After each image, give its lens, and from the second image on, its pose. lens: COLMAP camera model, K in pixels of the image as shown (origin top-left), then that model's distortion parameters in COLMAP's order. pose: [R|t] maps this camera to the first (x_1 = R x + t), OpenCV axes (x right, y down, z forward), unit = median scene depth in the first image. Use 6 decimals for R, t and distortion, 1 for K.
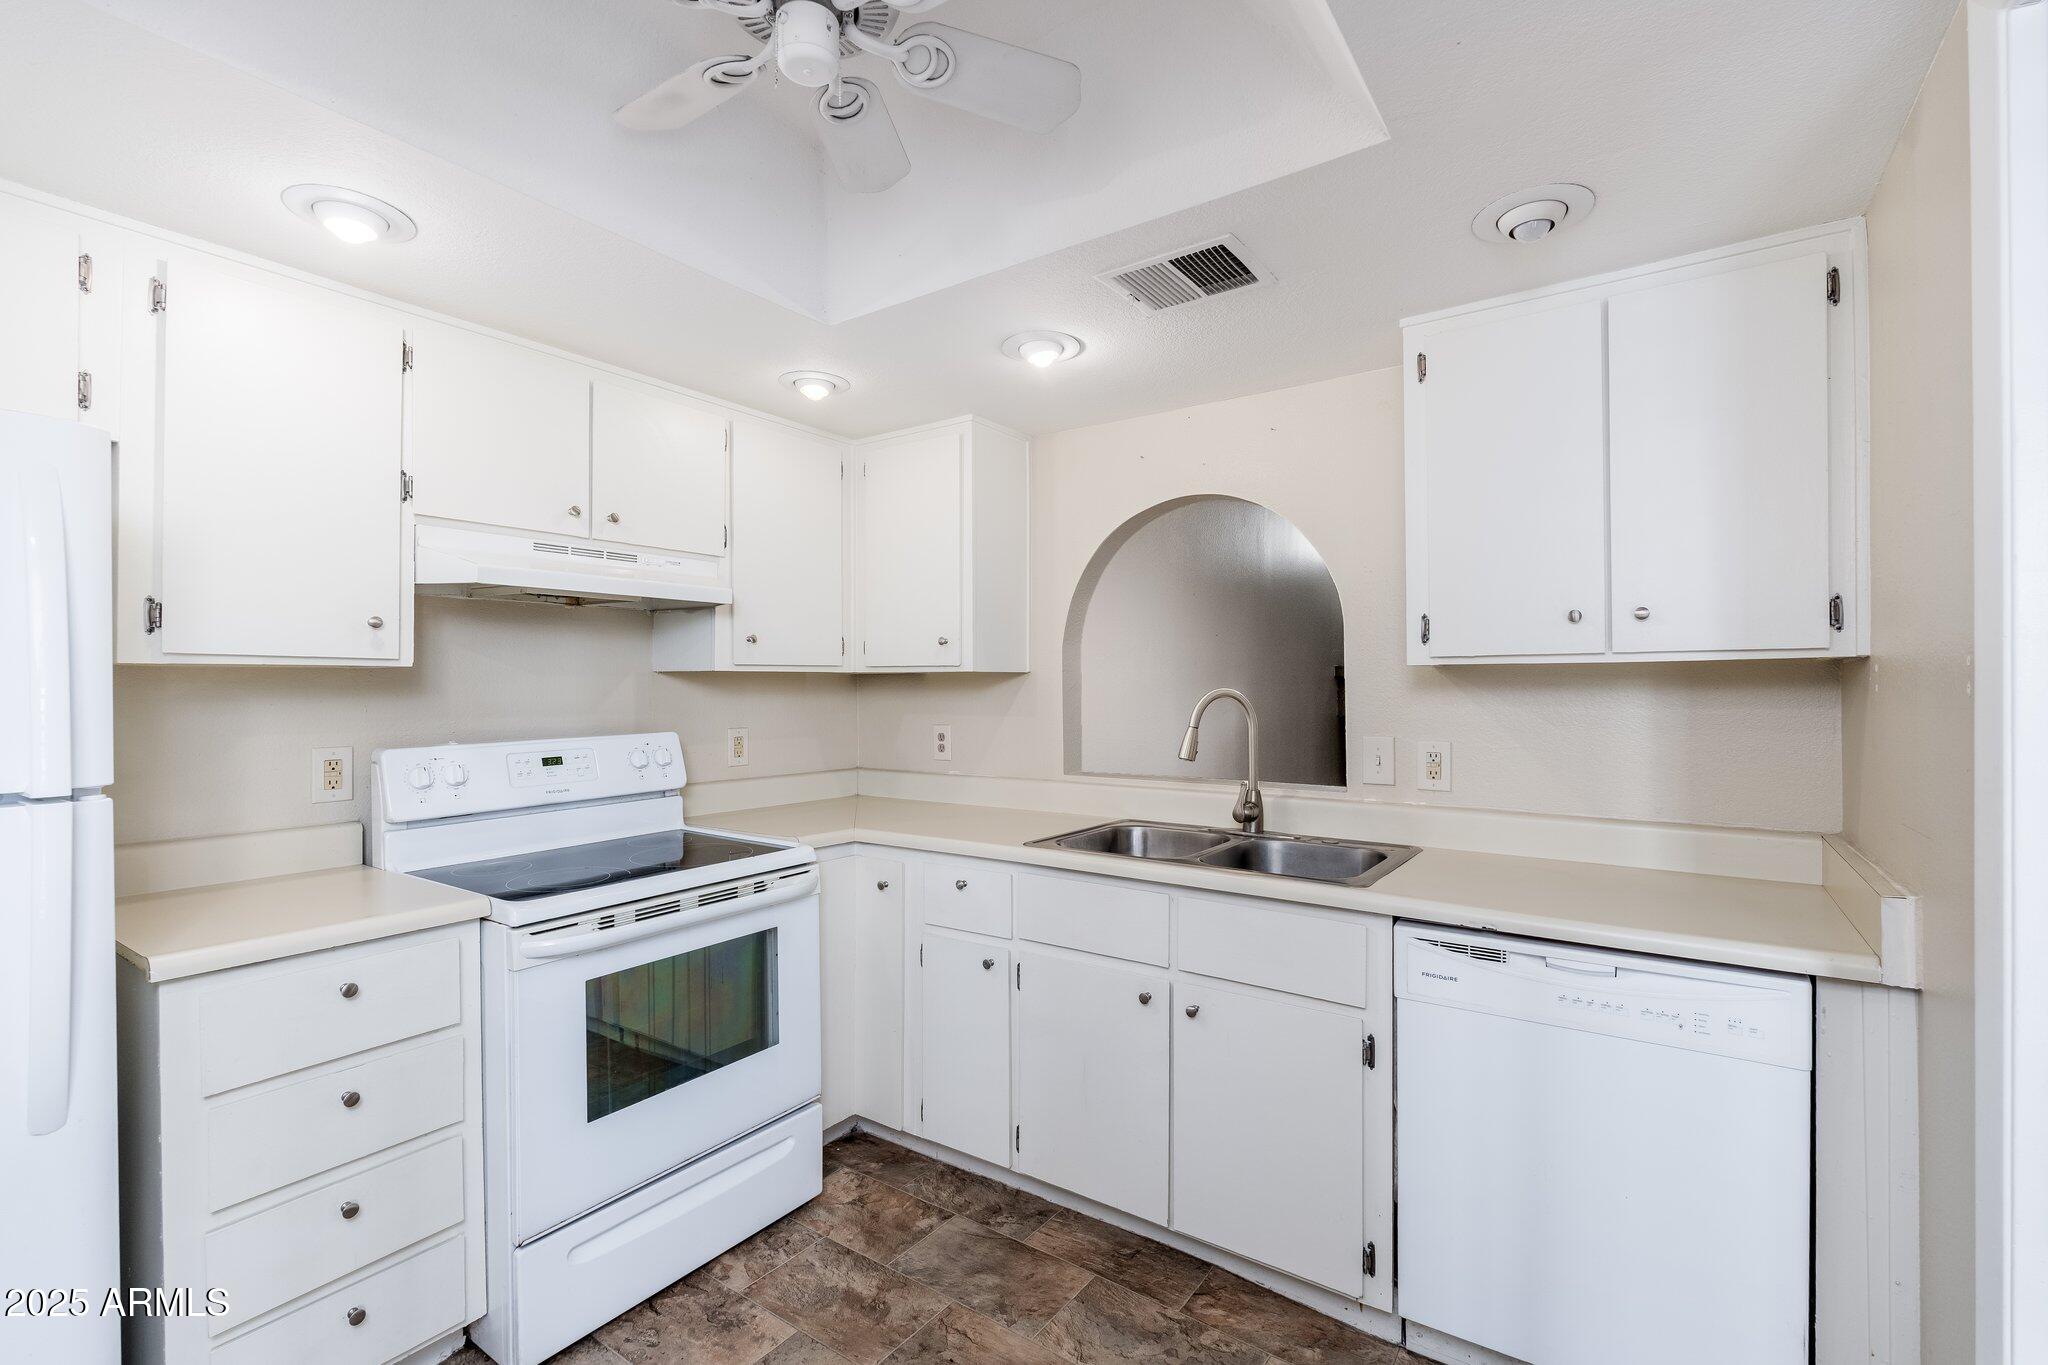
lens RADIAL K [[911.3, 0, 1031.1], [0, 911.3, 680.3], [0, 0, 1]] dist [-0.001933, 0.002044]
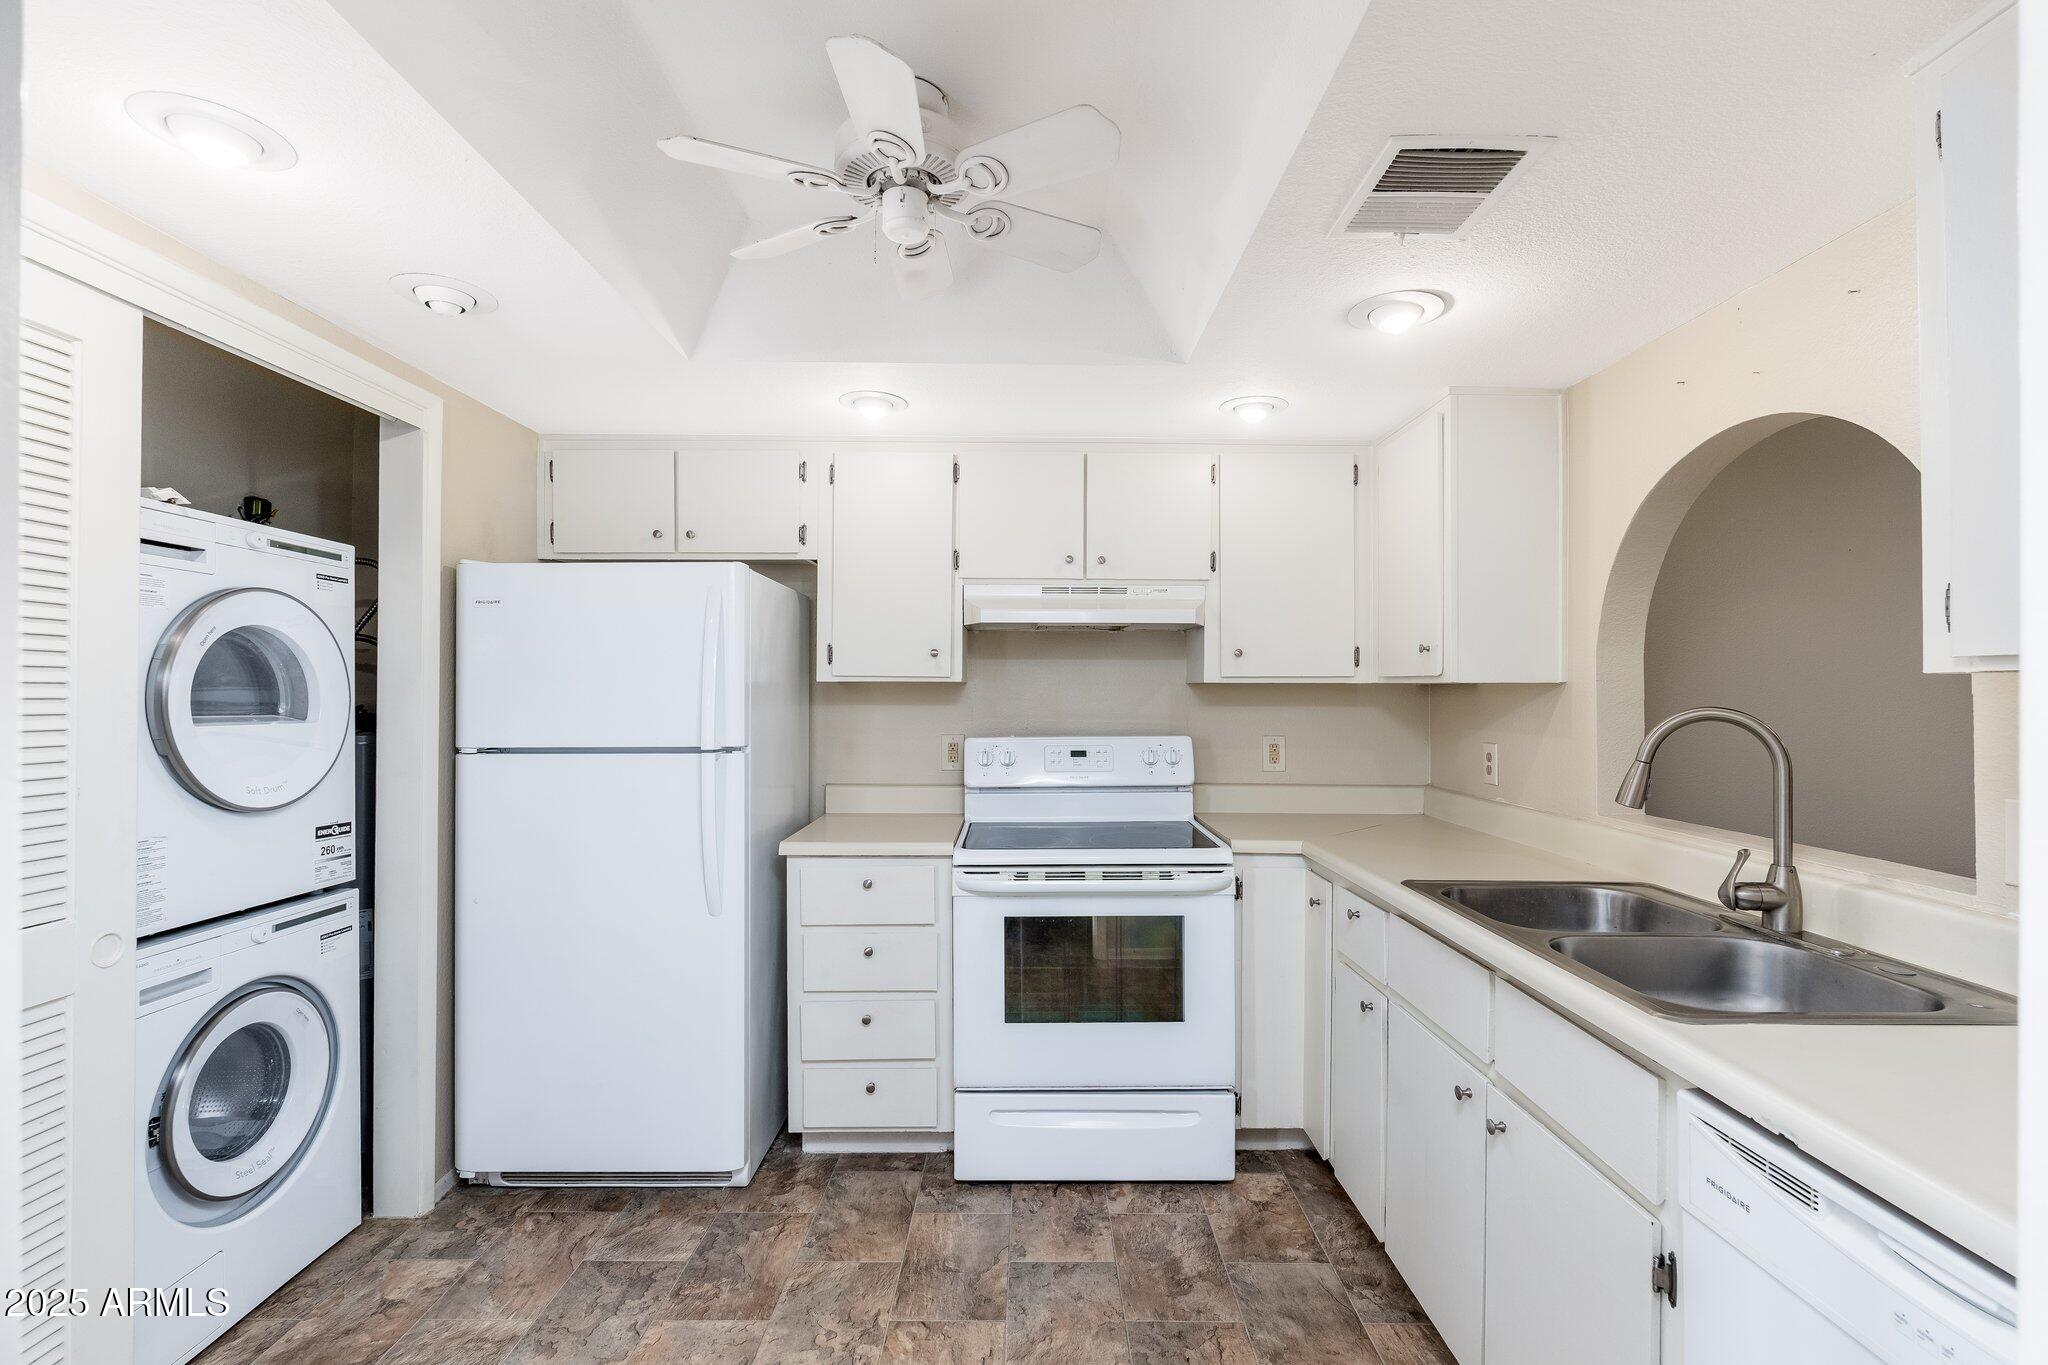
lens RADIAL K [[911.3, 0, 1030.4], [0, 911.3, 681.6], [0, 0, 1]] dist [-0.001933, 0.002044]
pose [[0.578726, -0.001406, -0.815521, 0.519498], [-0.001642, 0.999994, -0.002890, -0.009658], [0.815520, 0.003012, 0.578720, 0.209903]]
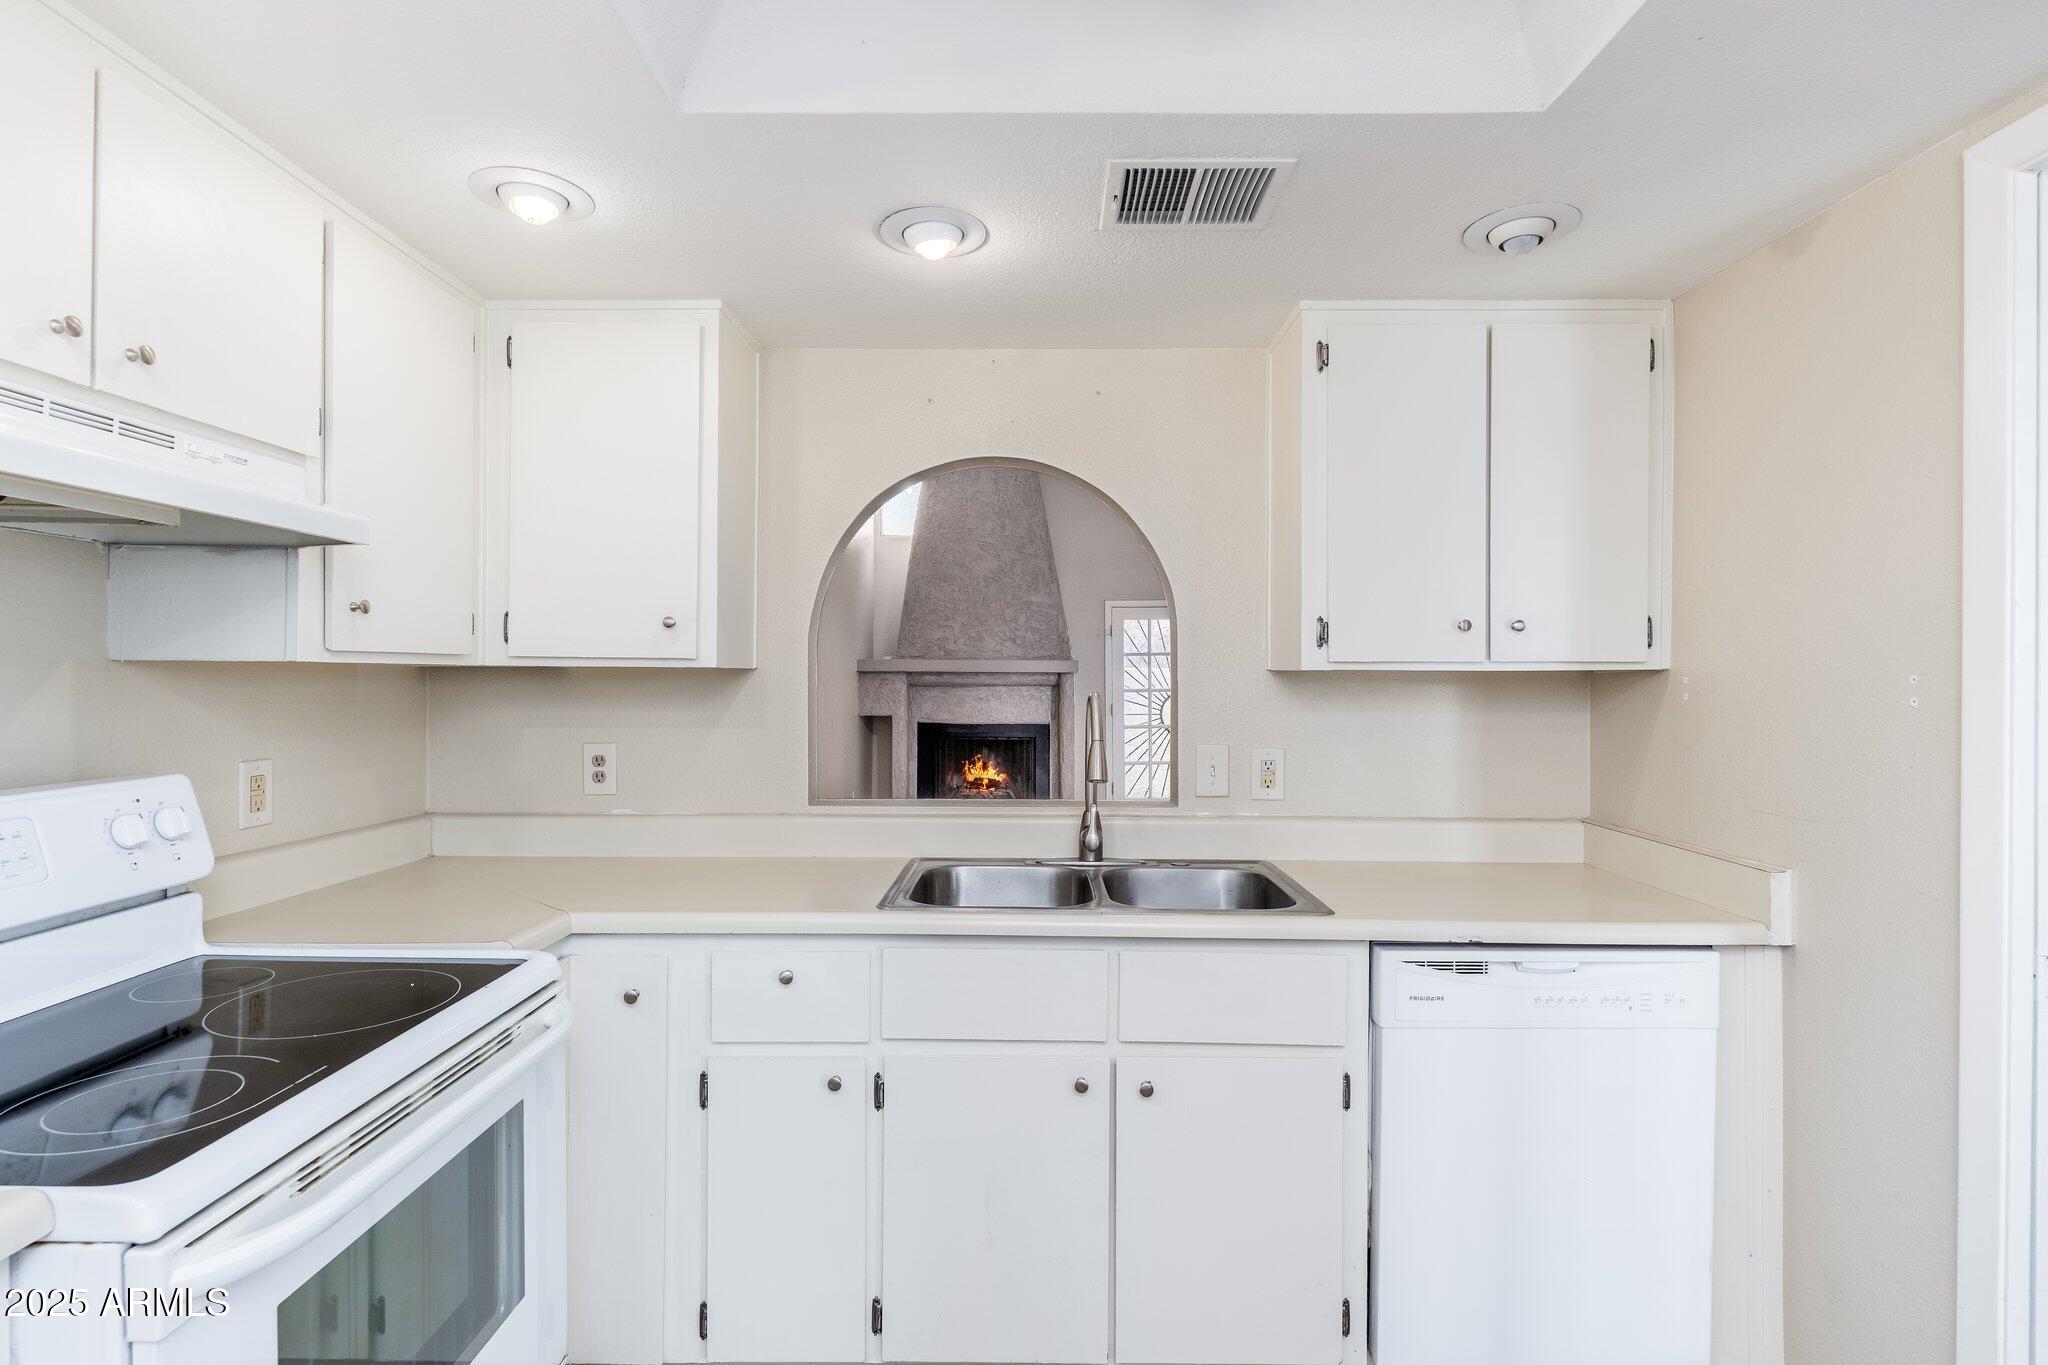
lens RADIAL K [[1026.1, 0, 1036.6], [0, 1026.1, 669.9], [0, 0, 1]] dist [0.000526, 0.001921]
pose [[0.822553, 0.011068, 0.568581, -0.389913], [-0.010406, 0.999936, -0.004411, -0.008496], [-0.568593, -0.002289, 0.822616, 0.267418]]
